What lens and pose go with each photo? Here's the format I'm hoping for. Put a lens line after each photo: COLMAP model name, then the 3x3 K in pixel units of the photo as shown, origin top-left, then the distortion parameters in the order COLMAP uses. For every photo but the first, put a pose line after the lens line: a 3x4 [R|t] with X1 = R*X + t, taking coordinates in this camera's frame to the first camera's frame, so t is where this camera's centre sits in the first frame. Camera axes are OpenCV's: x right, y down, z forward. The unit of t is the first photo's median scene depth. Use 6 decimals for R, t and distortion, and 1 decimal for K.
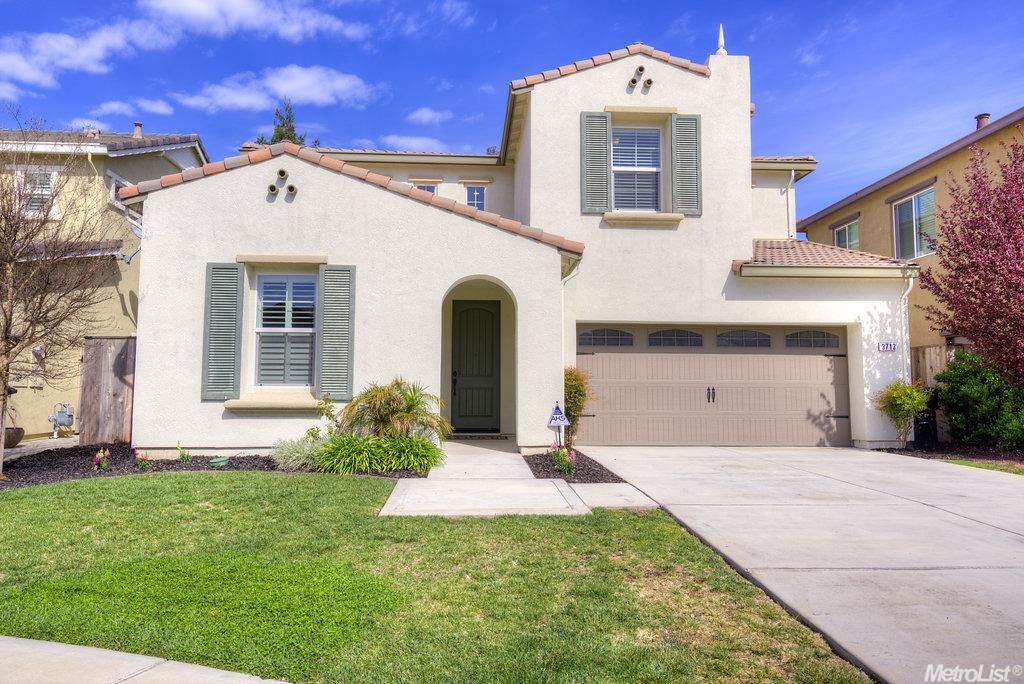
lens RADIAL K [[691.3, 0, 512.0], [0, 691.3, 342.0], [0, 0, 1]] dist [0.001384, 0.000082]
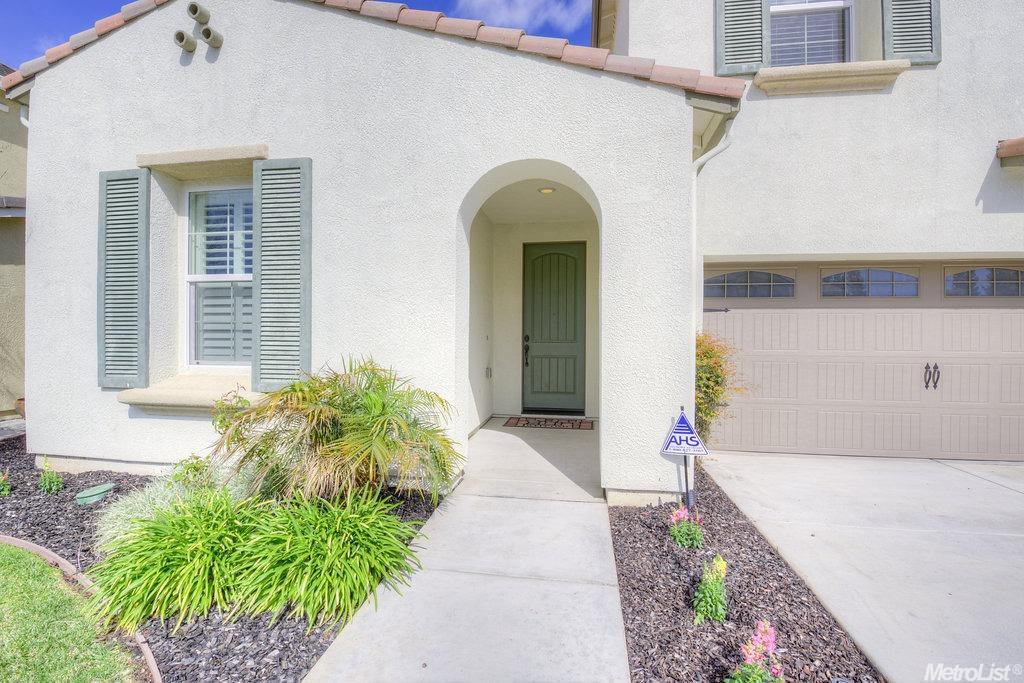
lens RADIAL K [[443.8, 0, 512.4], [0, 443.8, 343.8], [0, 0, 1]] dist [-0.002780, -0.000359]
pose [[0.975052, 0.004963, -0.221923, 0.016783], [0.013567, 0.996549, 0.081894, 0.013566], [0.221563, -0.082862, 0.971619, 0.648743]]
